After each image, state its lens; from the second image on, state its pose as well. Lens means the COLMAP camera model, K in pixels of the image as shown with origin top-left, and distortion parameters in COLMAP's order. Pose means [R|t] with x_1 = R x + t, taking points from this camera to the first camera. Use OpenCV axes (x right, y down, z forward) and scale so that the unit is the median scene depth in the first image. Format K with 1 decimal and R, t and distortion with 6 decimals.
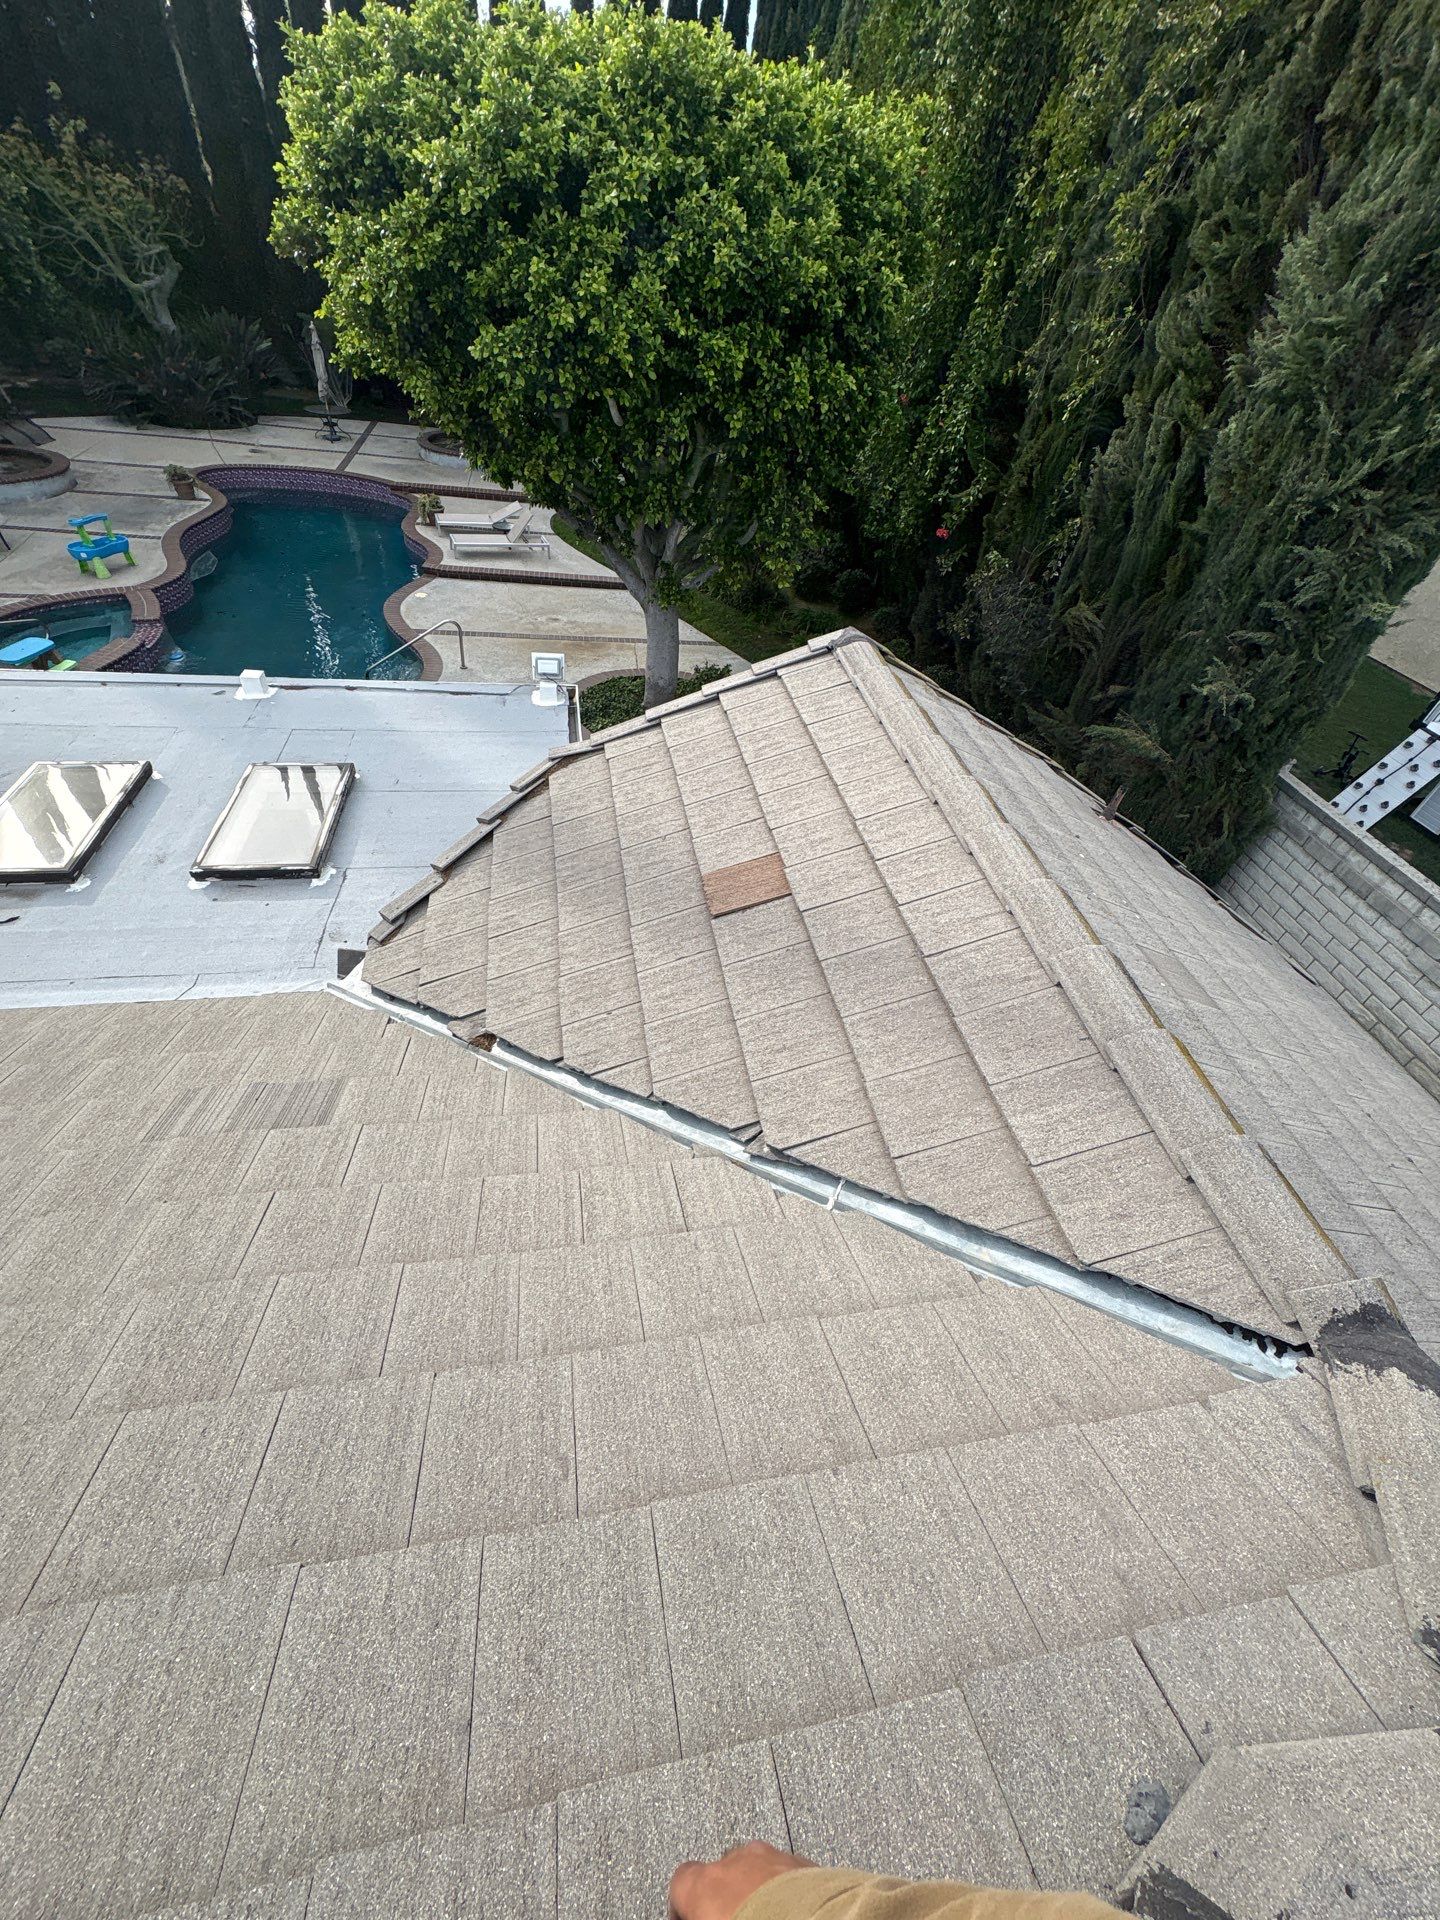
lens RADIAL K [[760.9, 0, 719.5], [0, 760.9, 960.7], [0, 0, 1]] dist [0.000909, -0.000296]
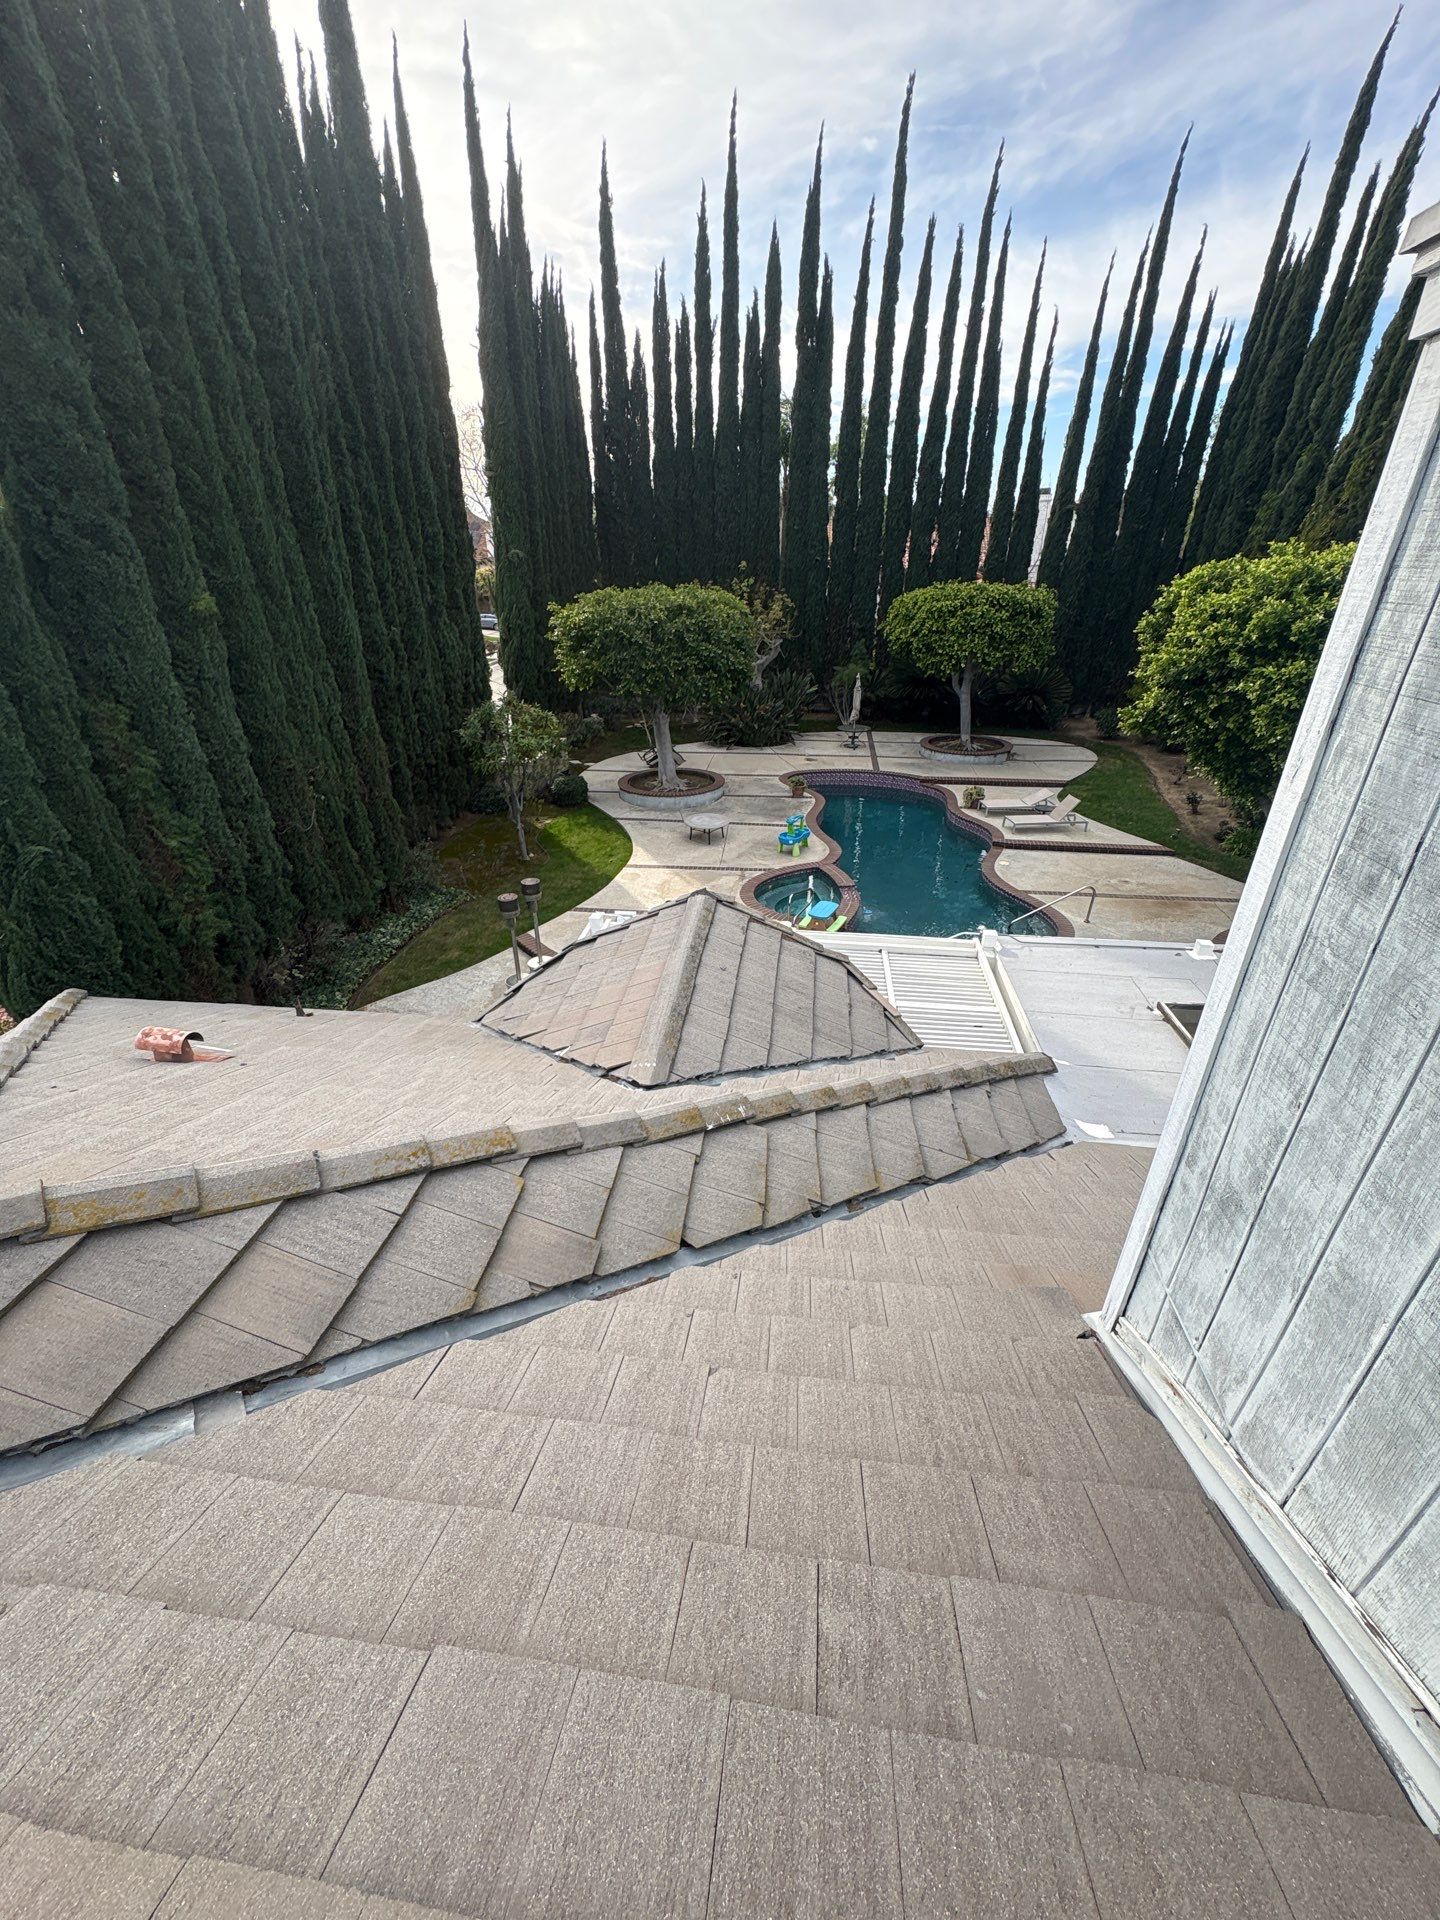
lens RADIAL K [[760.9, 0, 721.0], [0, 760.9, 961.1], [0, 0, 1]] dist [0.000909, -0.000296]
pose [[0.949794, 0.035815, -0.310820, -0.973856], [-0.122013, 0.957173, -0.262550, 0.128924], [0.288106, 0.287292, 0.913487, -0.508760]]
